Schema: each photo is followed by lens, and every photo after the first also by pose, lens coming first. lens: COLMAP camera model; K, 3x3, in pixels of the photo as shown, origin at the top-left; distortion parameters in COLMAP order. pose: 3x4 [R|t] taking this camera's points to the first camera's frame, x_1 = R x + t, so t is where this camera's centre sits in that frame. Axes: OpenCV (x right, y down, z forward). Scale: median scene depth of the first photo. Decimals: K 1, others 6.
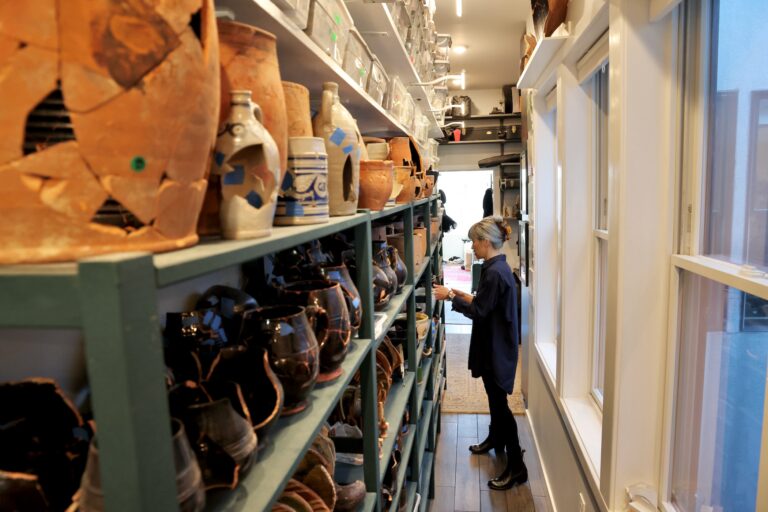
lens RADIAL K [[515.2, 0, 384.0], [0, 515.2, 256.0], [0, 0, 1]] dist [-0.053732, 0.006285]
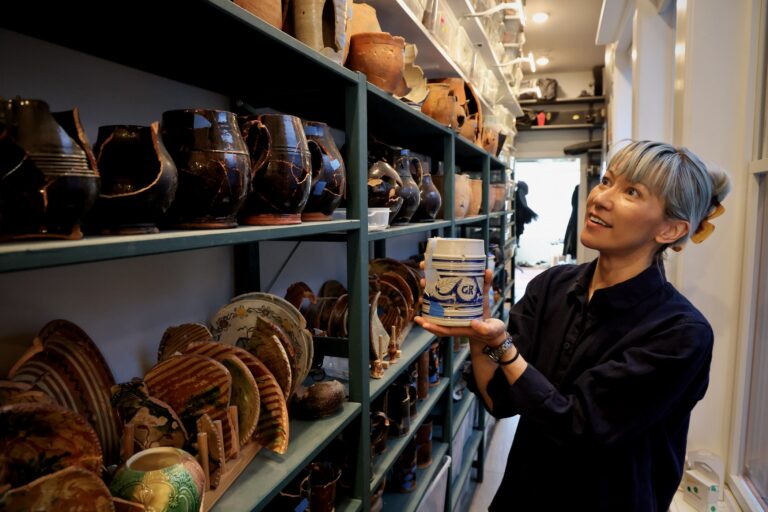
lens RADIAL K [[515.2, 0, 384.0], [0, 515.2, 256.0], [0, 0, 1]] dist [-0.053732, 0.006285]
pose [[0.983665, 0.043083, -0.174778, 0.033761], [-0.046499, 0.998798, -0.015491, 0.045574], [0.173900, 0.023365, 0.984486, 0.027589]]
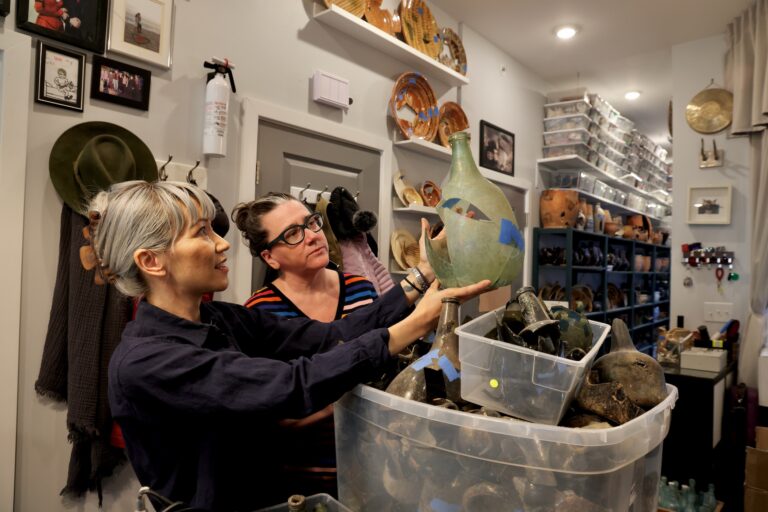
lens RADIAL K [[515.2, 0, 384.0], [0, 515.2, 256.0], [0, 0, 1]] dist [-0.053732, 0.006285]
pose [[0.851370, 0.043851, -0.522729, 0.106466], [-0.118040, 0.986958, -0.109458, 0.132605], [0.511111, 0.154892, 0.845443, -0.591321]]
